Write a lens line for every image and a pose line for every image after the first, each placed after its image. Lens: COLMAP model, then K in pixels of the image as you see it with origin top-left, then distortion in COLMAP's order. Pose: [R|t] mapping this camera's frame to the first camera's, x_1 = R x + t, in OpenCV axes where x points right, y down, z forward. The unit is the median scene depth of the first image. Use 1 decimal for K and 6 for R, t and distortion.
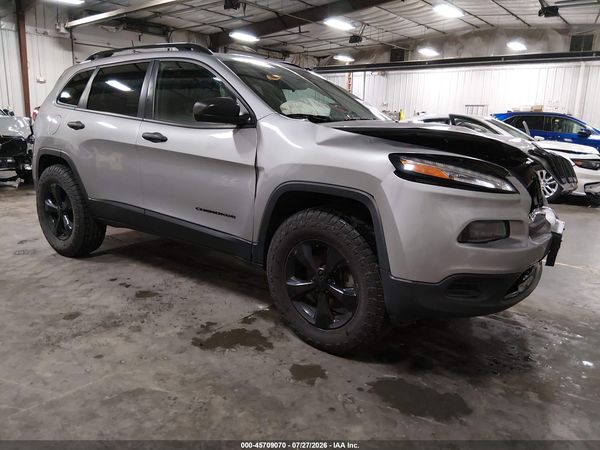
lens RADIAL K [[452.7, 0, 301.8], [0, 452.7, 224.9], [0, 0, 1]] dist [0.118139, -0.199860]
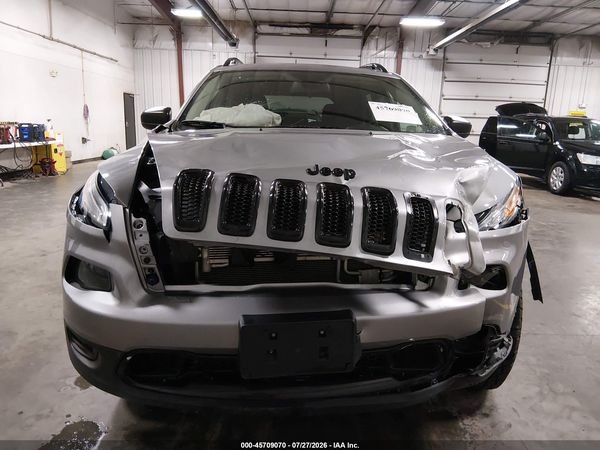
lens RADIAL K [[460.7, 0, 300.0], [0, 460.7, 225.0], [0, 0, 1]] dist [0.031355, -0.076402]
pose [[0.665022, 0.136985, -0.734154, 0.637477], [-0.167838, 0.985301, 0.031812, -0.051694], [0.727720, 0.102063, 0.678238, 0.462625]]
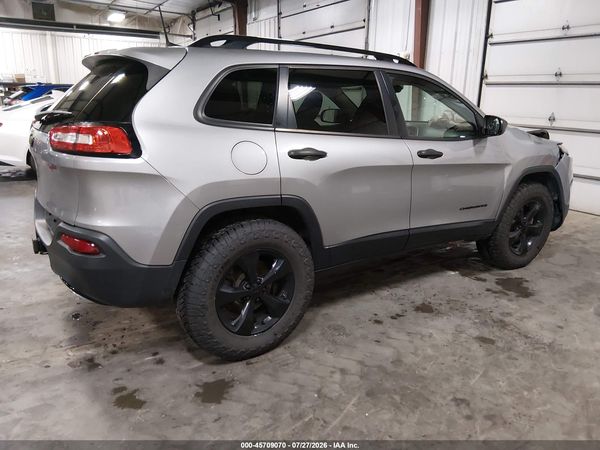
lens RADIAL K [[452.7, 0, 301.8], [0, 452.7, 224.9], [0, 0, 1]] dist [0.118139, -0.199860]
pose [[0.321308, -0.270290, 0.907582, -1.299835], [0.194473, 0.956808, 0.216101, -0.298066], [-0.926791, 0.107065, 0.359994, 0.870163]]
